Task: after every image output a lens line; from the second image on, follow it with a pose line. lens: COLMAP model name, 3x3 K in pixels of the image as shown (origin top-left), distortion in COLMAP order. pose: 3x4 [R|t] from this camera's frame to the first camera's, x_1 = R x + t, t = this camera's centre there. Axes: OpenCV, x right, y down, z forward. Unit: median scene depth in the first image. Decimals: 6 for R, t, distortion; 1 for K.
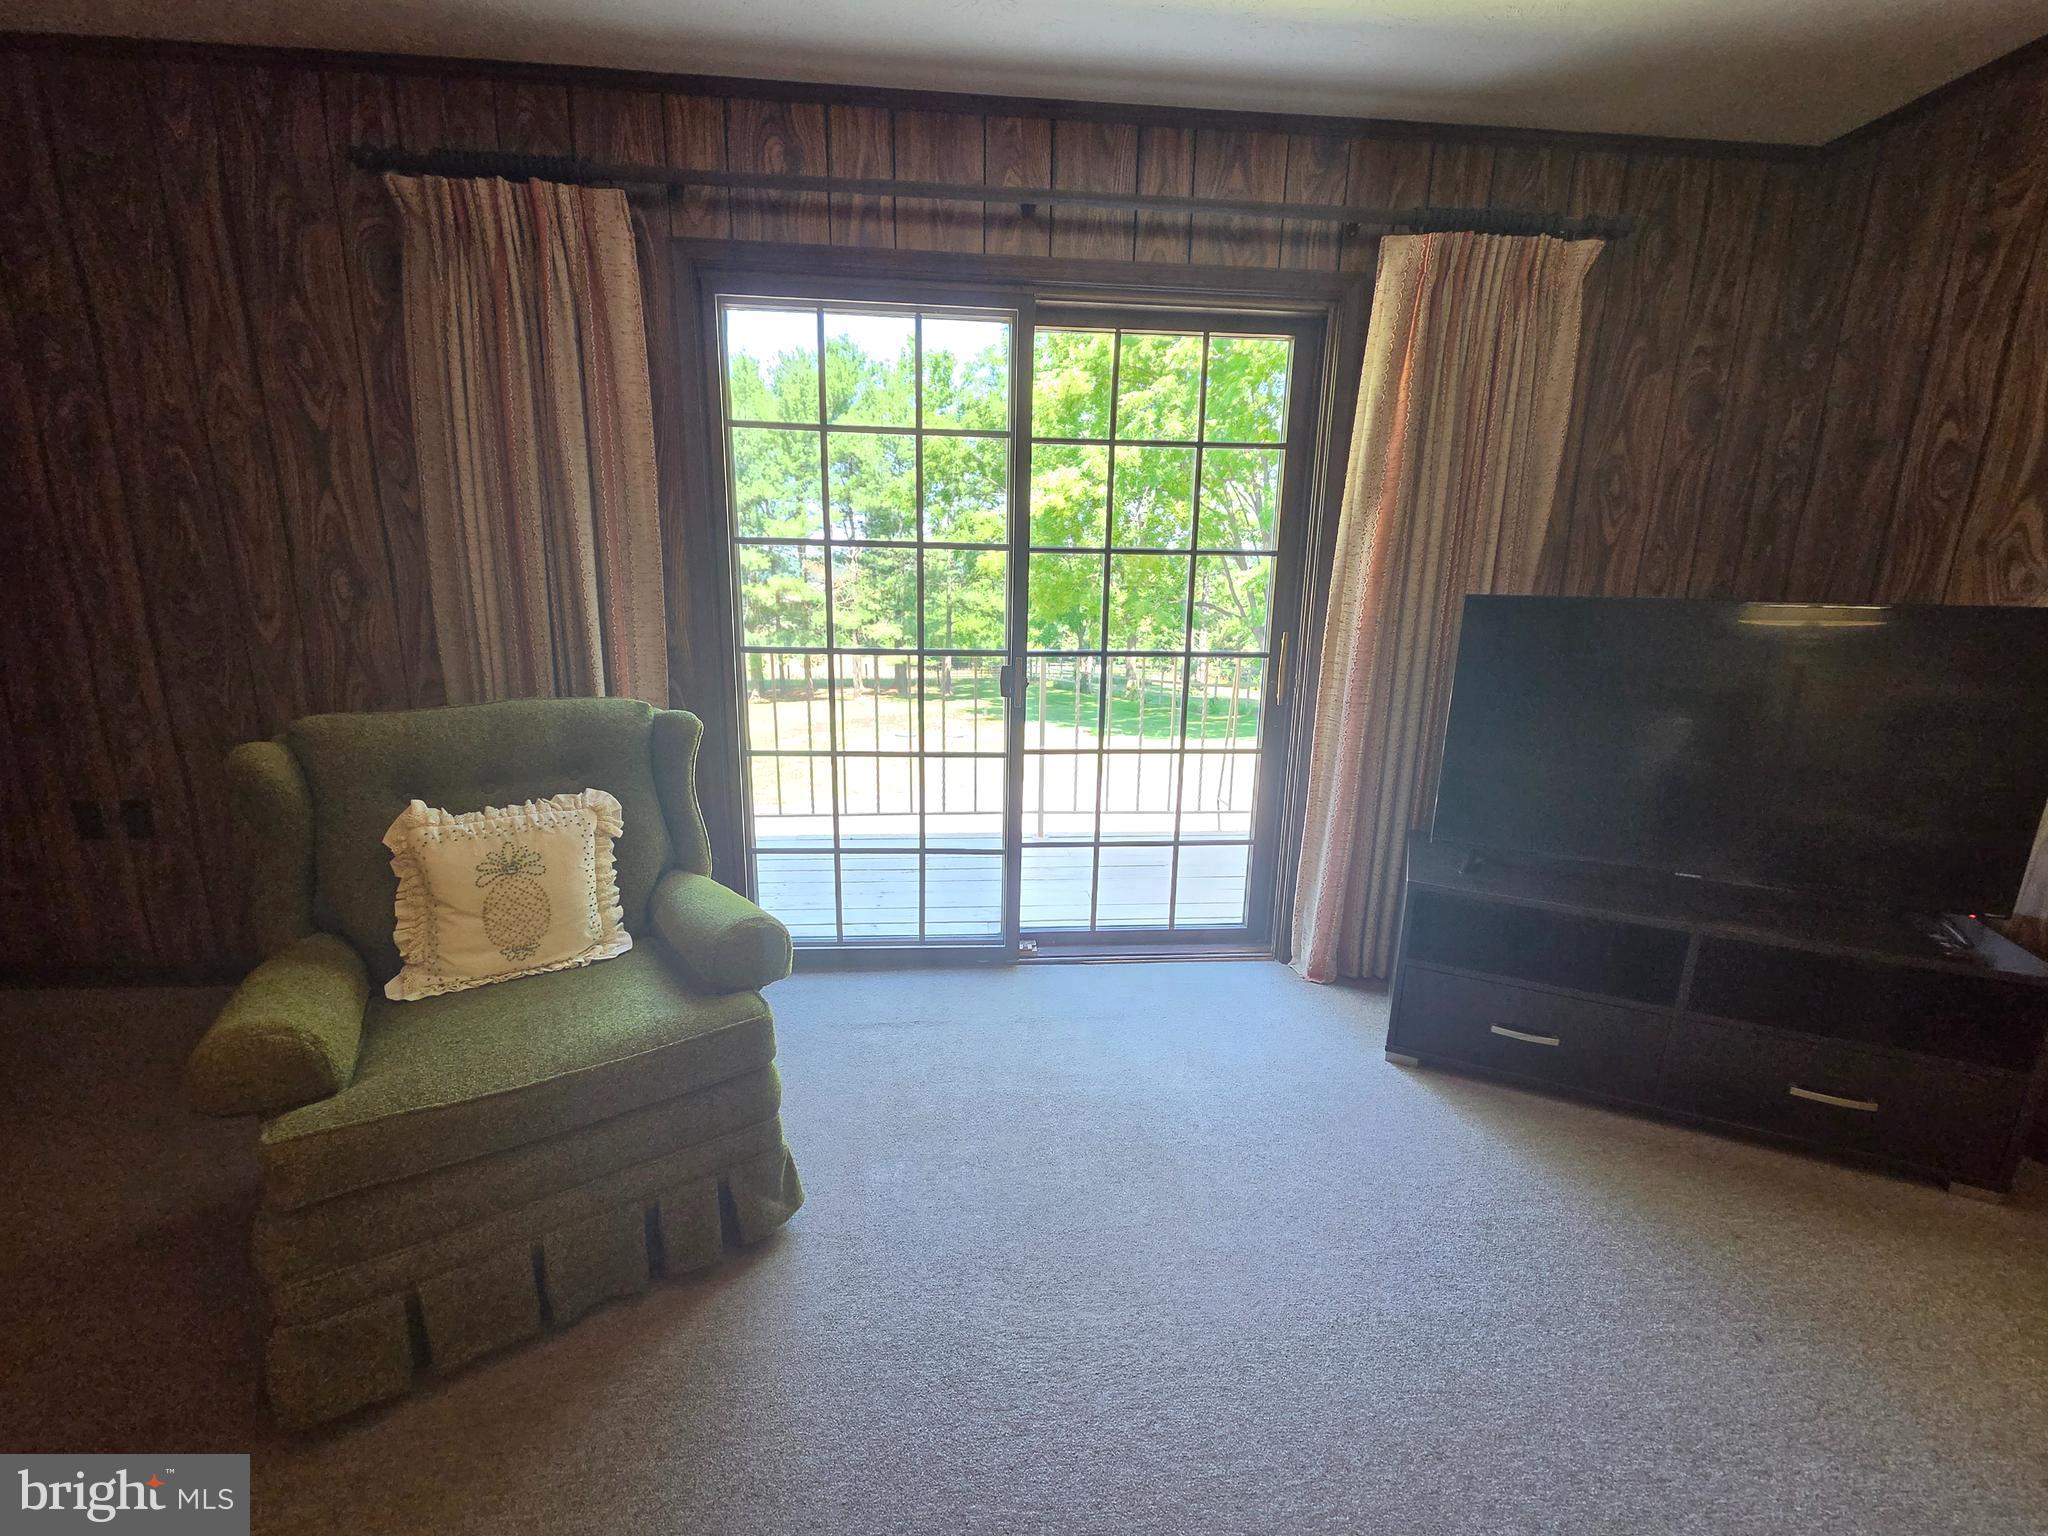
lens RADIAL K [[828.5, 0, 1019.7], [0, 828.5, 770.8], [0, 0, 1]] dist [0.000749, 0.000230]
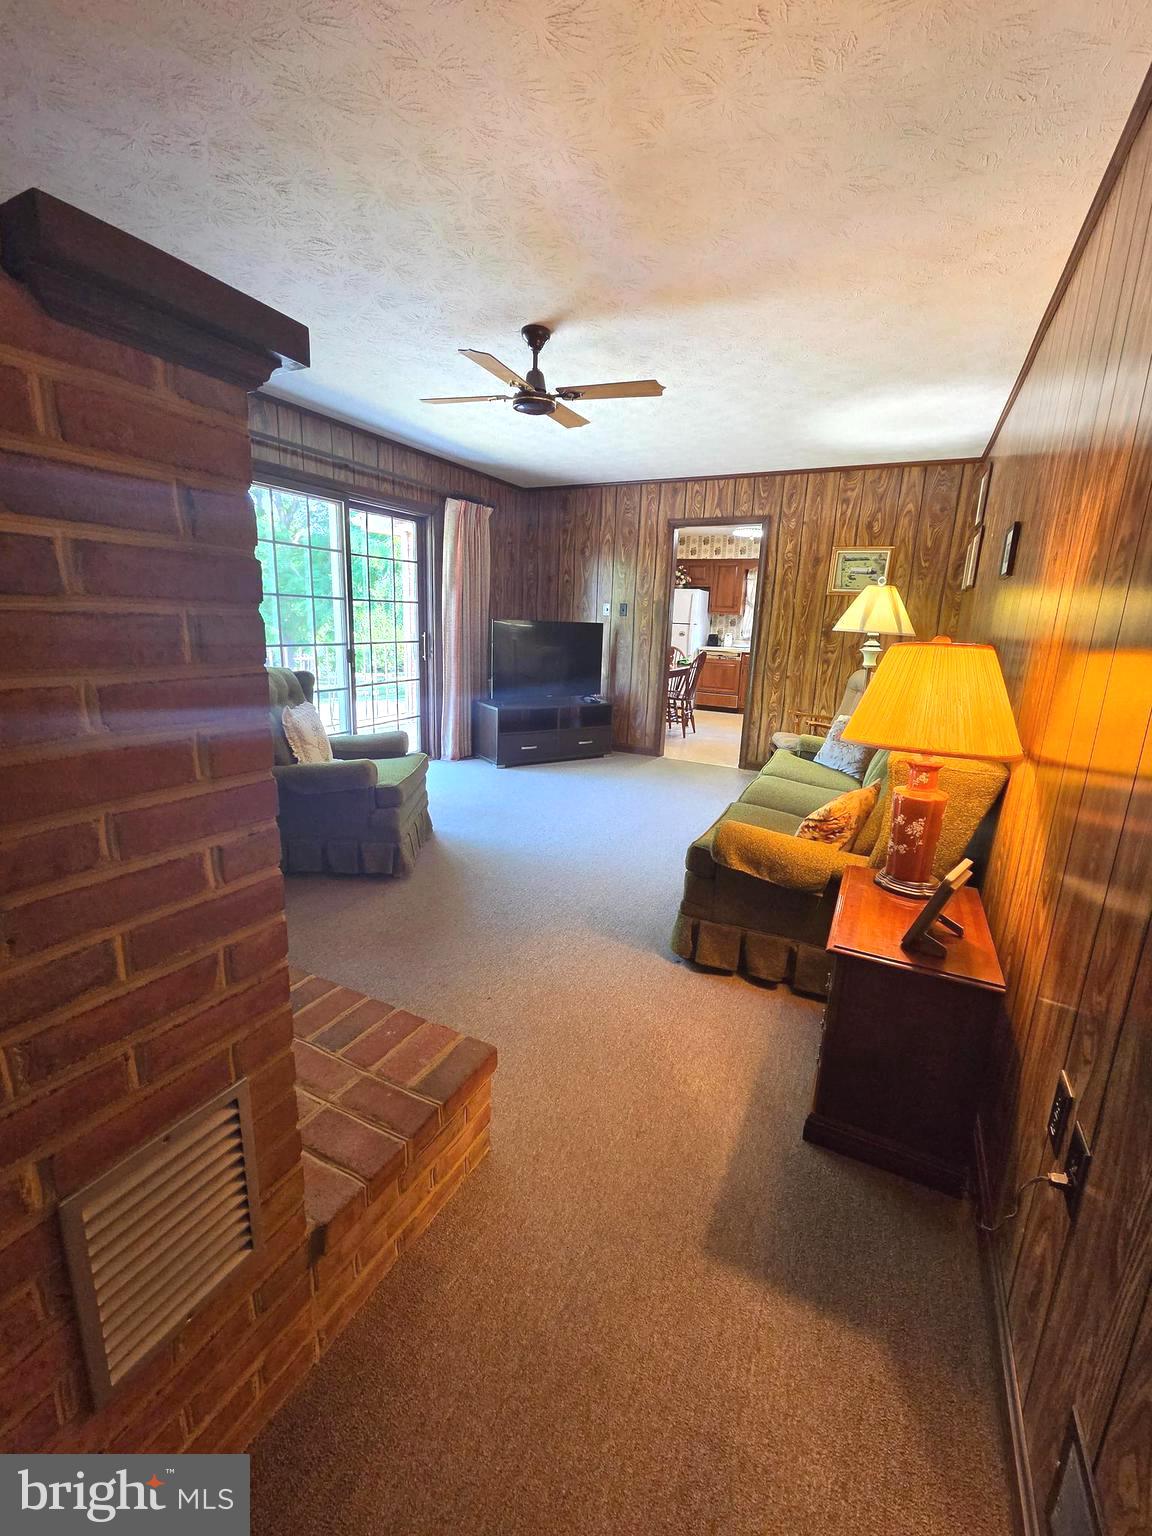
lens RADIAL K [[621.4, 0, 576.2], [0, 621.4, 761.3], [0, 0, 1]] dist [0.000749, 0.000230]
pose [[0.526627, -0.189794, 0.828639, -1.325113], [0.164117, 0.979120, 0.119958, 0.088683], [-0.834104, 0.072821, 0.546779, -0.527400]]
